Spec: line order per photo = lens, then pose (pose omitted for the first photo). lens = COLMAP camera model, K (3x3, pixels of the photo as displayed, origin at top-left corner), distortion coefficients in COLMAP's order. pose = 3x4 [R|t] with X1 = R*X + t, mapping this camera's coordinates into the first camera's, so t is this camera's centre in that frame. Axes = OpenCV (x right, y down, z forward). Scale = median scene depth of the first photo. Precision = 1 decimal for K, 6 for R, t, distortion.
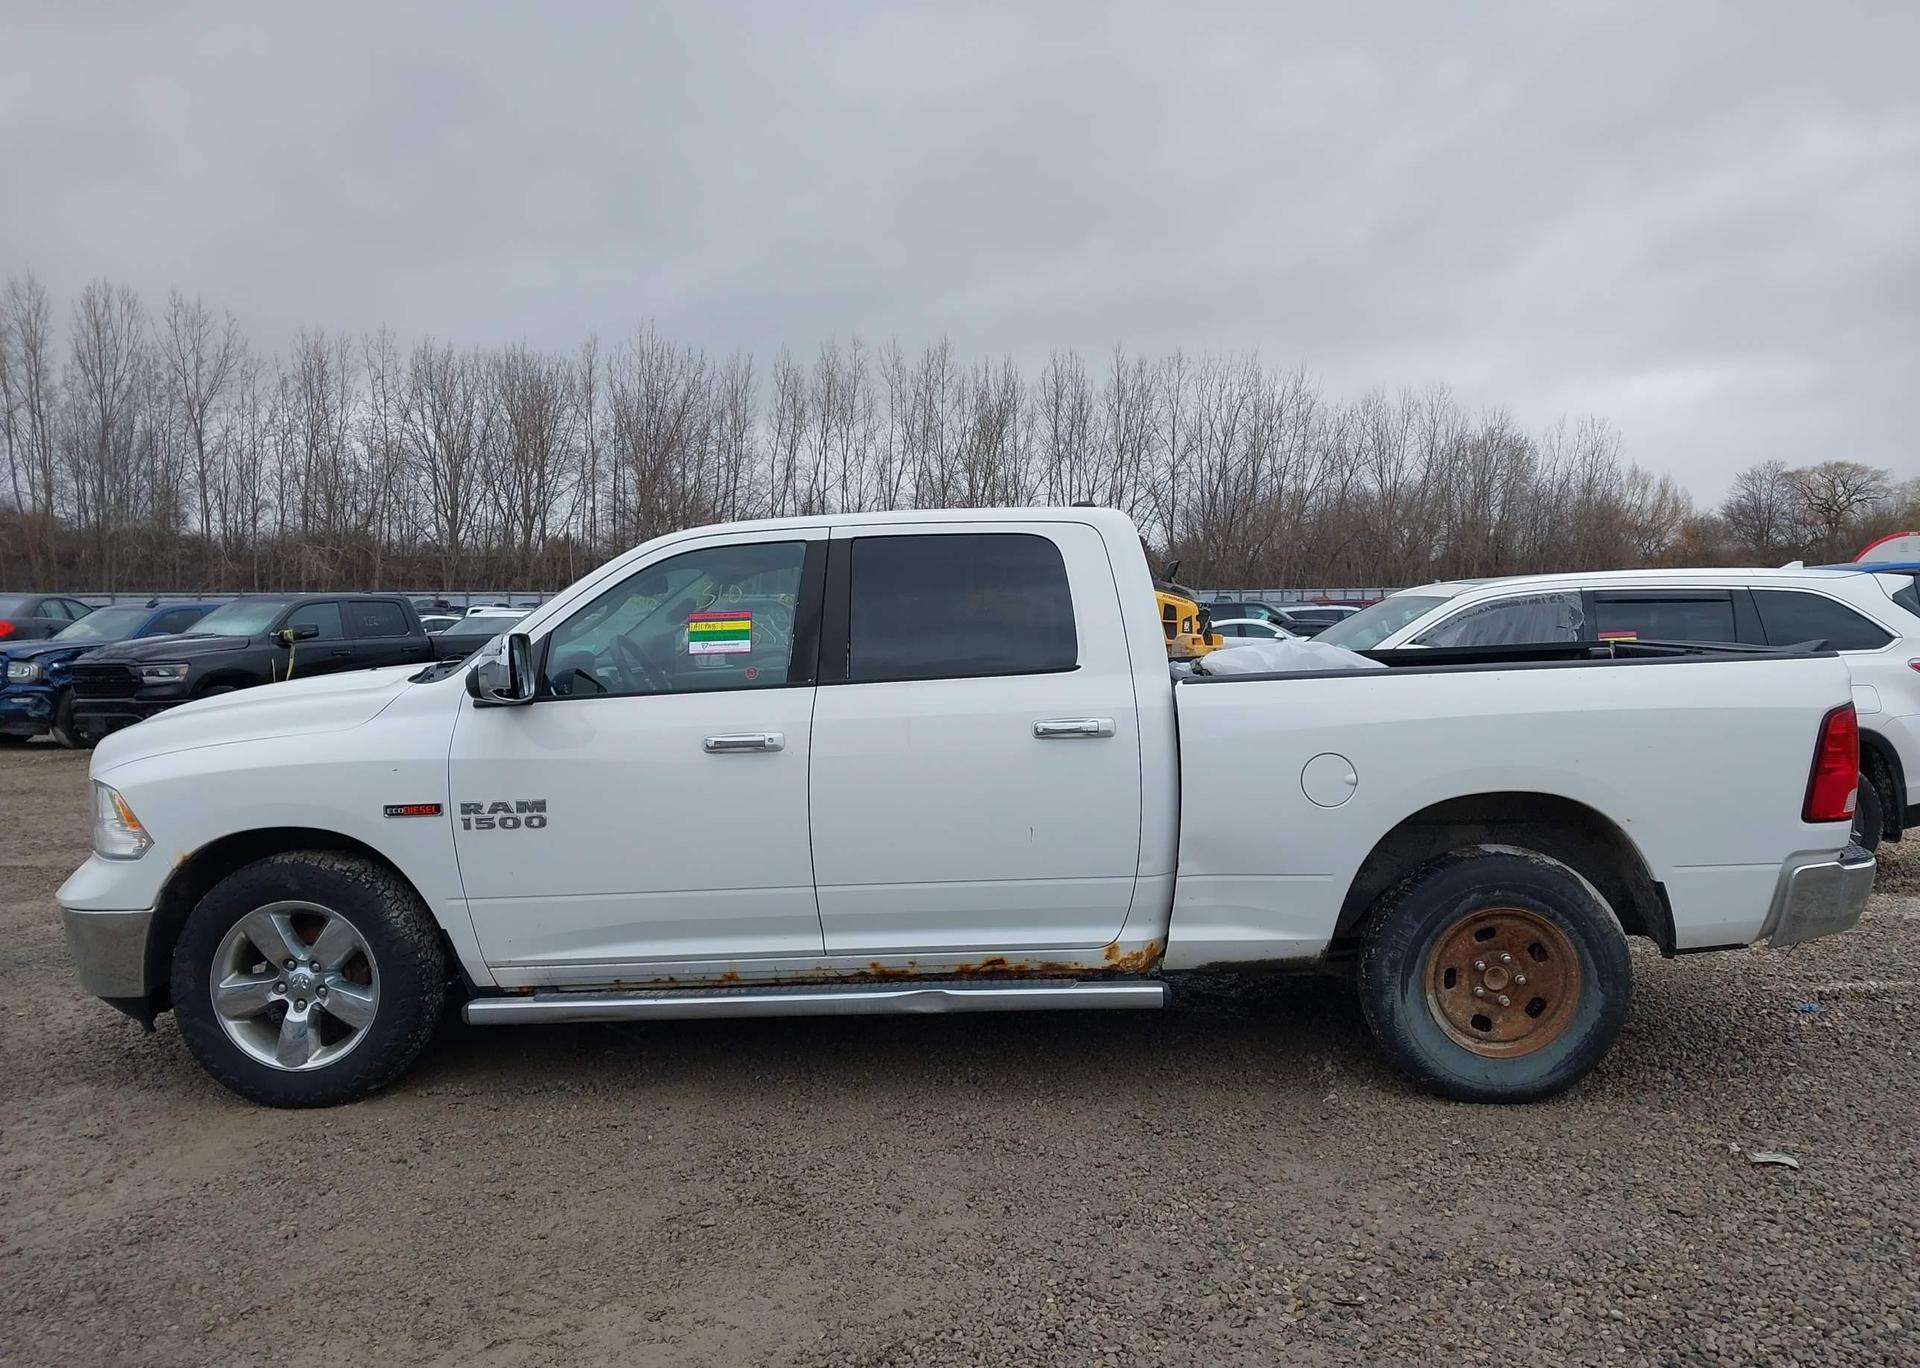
lens RADIAL K [[1529.4, 0, 950.7], [0, 1529.4, 708.0], [0, 0, 1]] dist [0.008061, -0.002197]
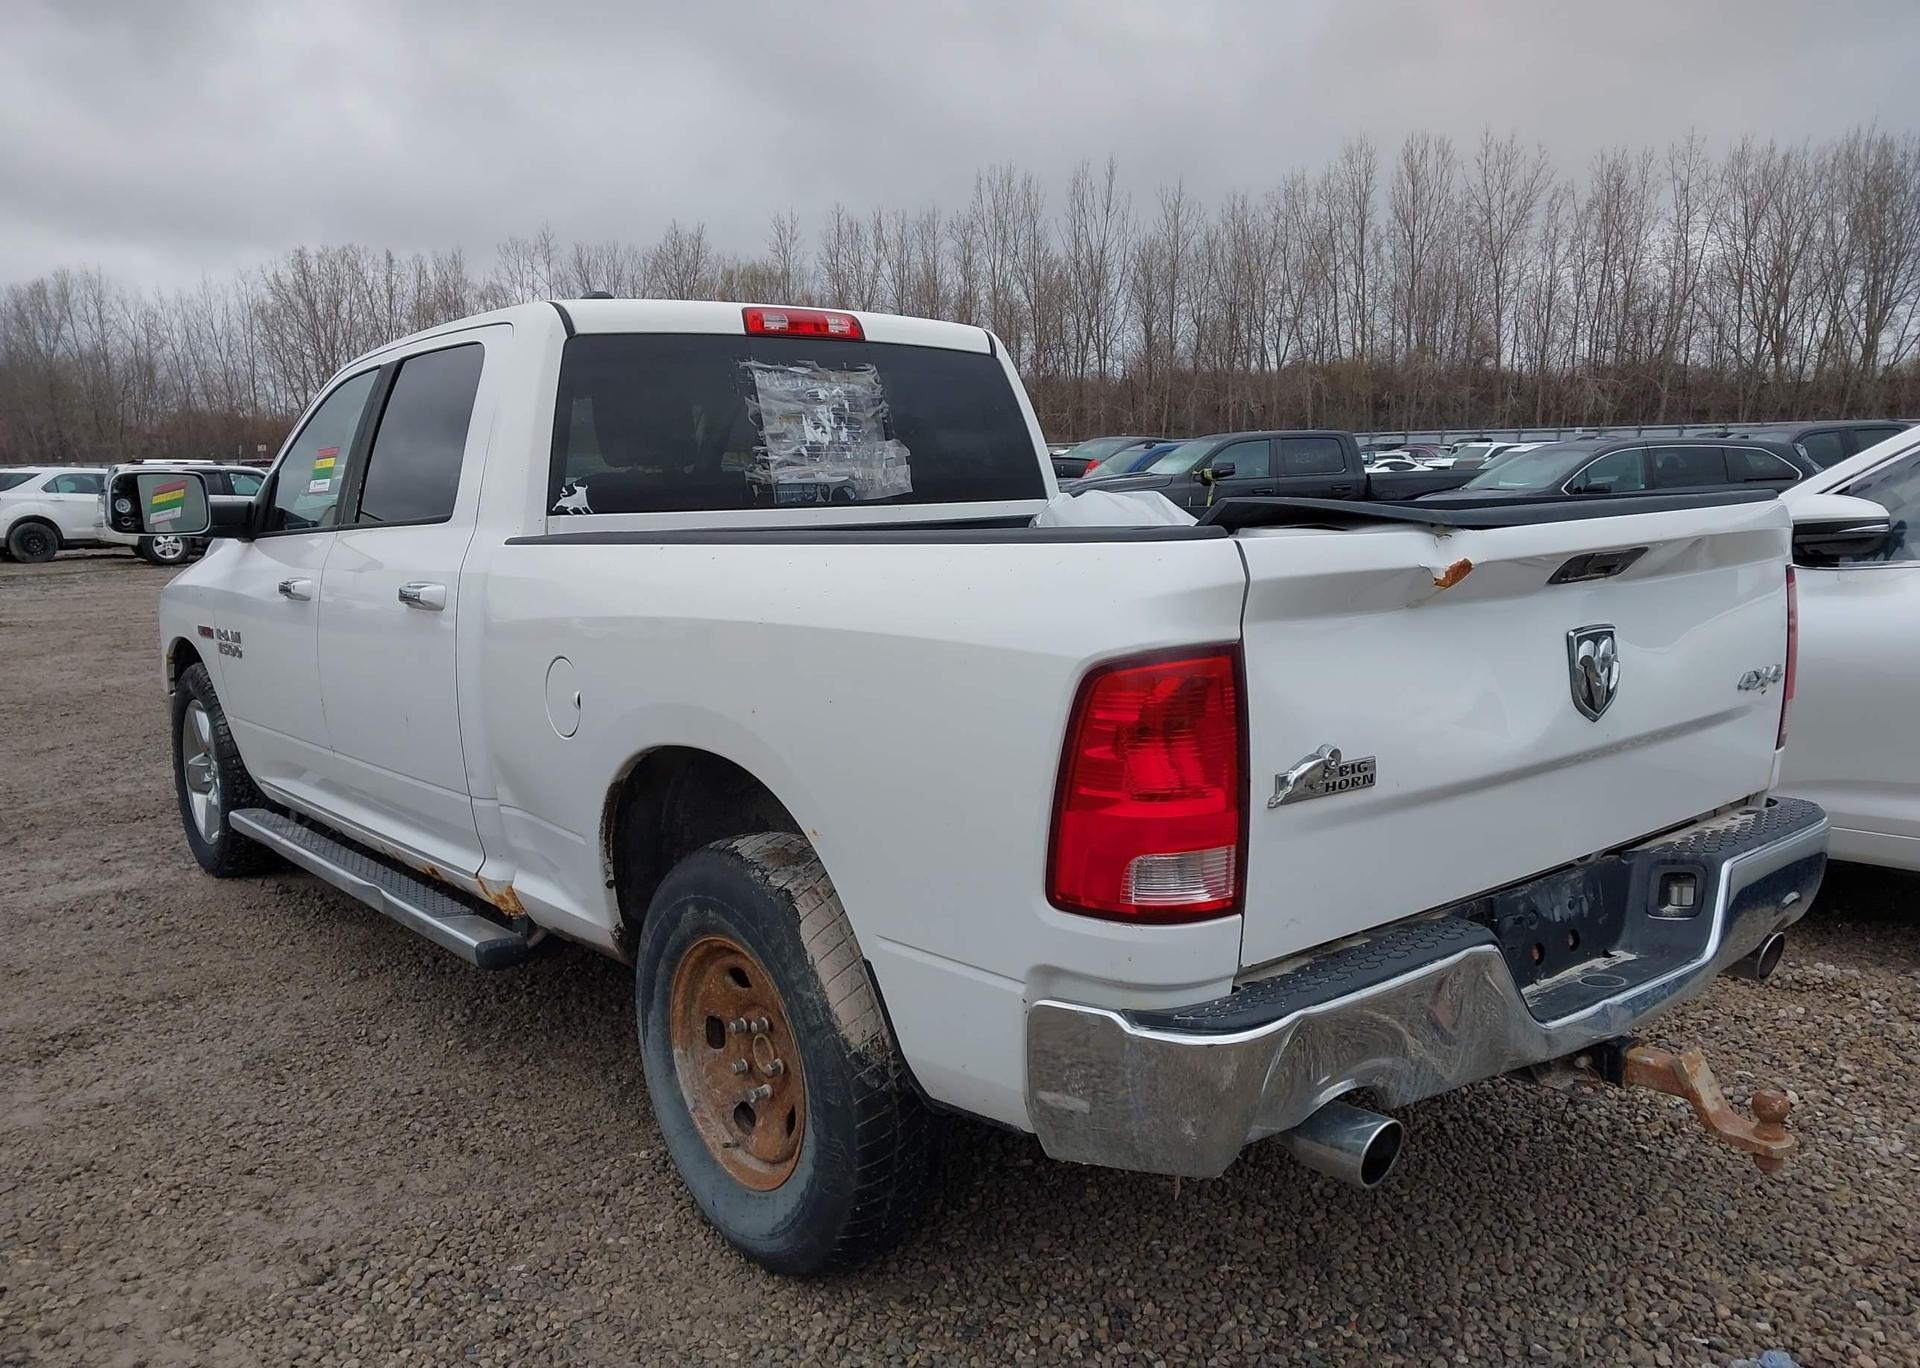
lens RADIAL K [[1503.3, 0, 957.7], [0, 1503.3, 722.9], [0, 0, 1]] dist [0.046650, -0.062300]
pose [[0.657632, 0.123331, -0.743175, 0.234718], [-0.036081, 0.990532, 0.132452, -0.009344], [0.752475, -0.060290, 0.655856, 0.191899]]
